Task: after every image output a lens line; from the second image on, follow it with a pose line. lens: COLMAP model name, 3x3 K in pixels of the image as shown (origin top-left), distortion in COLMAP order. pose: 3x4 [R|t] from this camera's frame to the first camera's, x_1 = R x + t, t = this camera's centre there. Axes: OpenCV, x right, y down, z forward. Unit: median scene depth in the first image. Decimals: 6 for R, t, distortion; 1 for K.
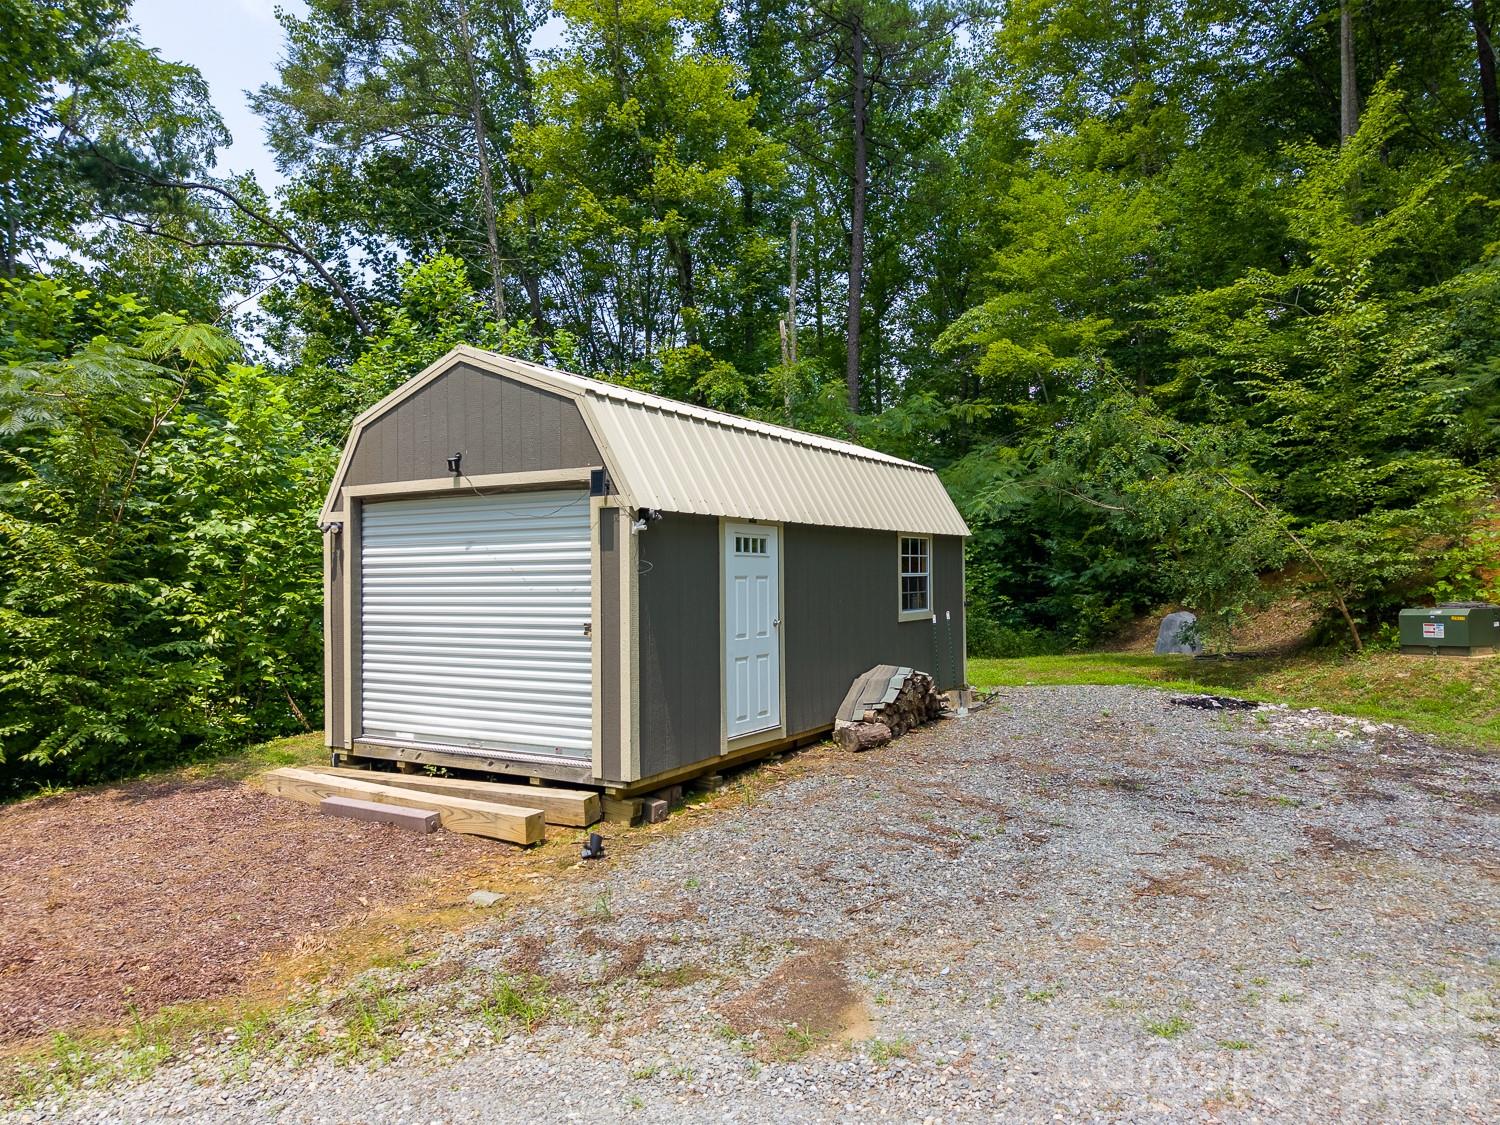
lens RADIAL K [[1008.3, 0, 744.7], [0, 1008.3, 562.1], [0, 0, 1]] dist [0.090309, -0.104780]
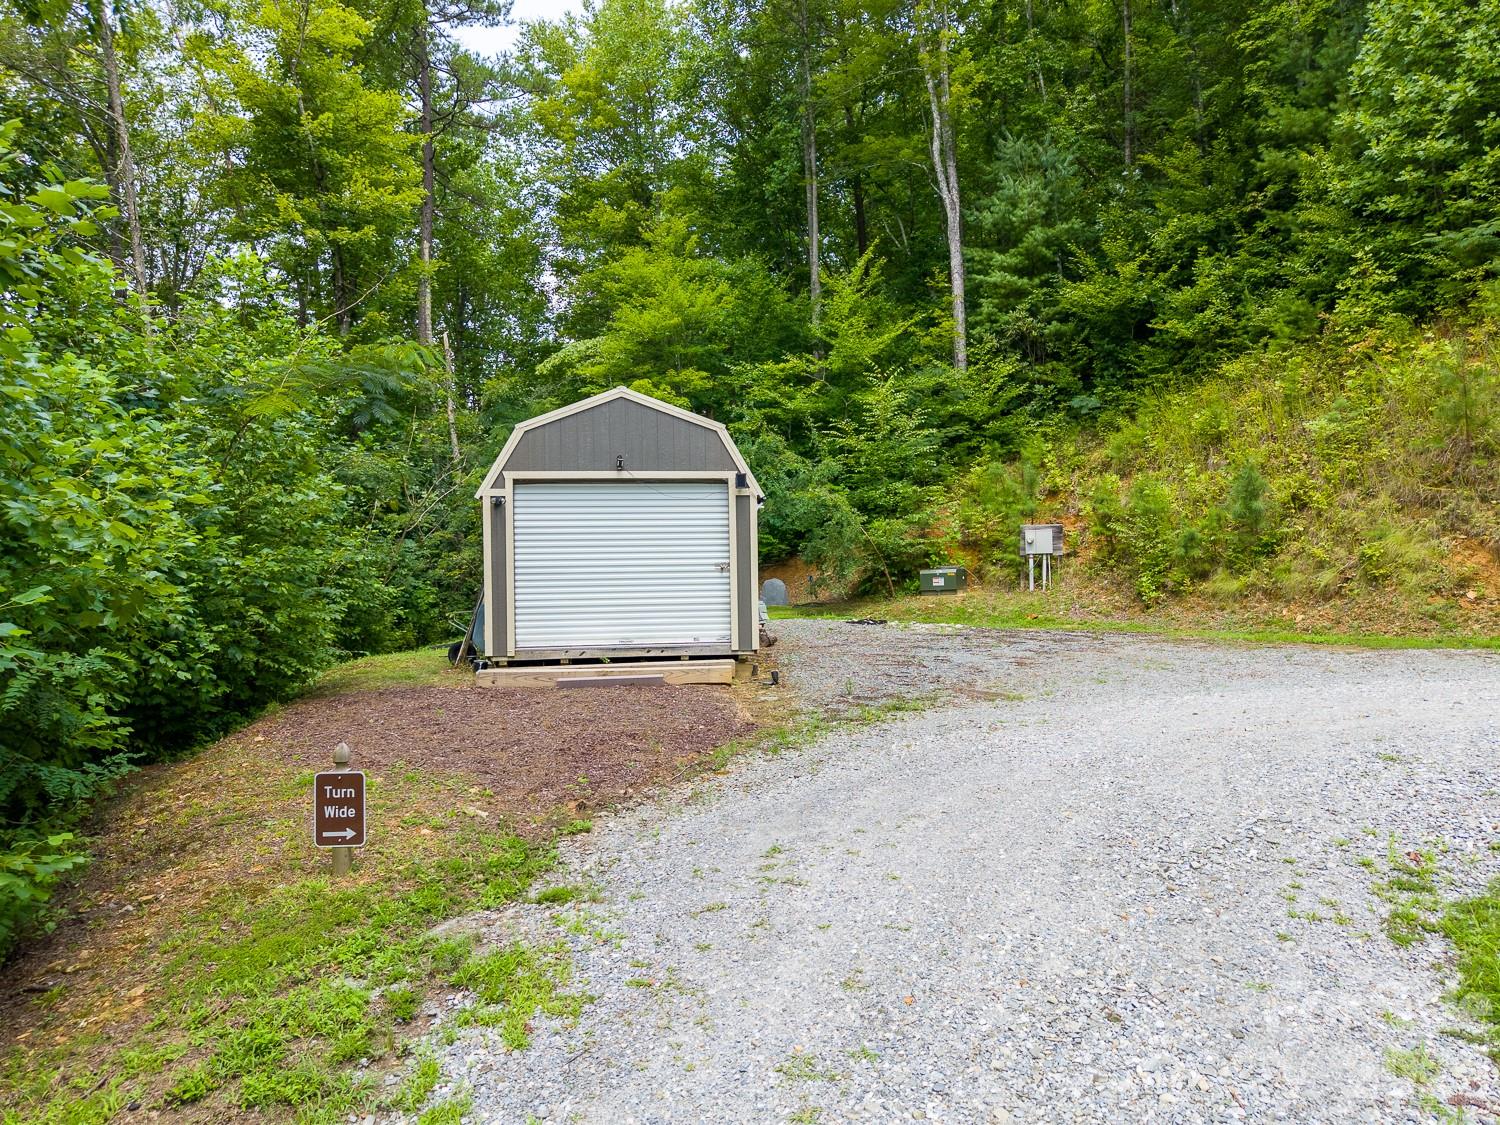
lens RADIAL K [[1008.3, 0, 744.7], [0, 1008.3, 562.1], [0, 0, 1]] dist [0.090309, -0.104780]
pose [[0.804151, 0.003947, 0.594412, -0.961446], [-0.003623, 0.999992, -0.001738, 0.053576], [-0.594414, -0.000756, 0.804159, -0.331910]]
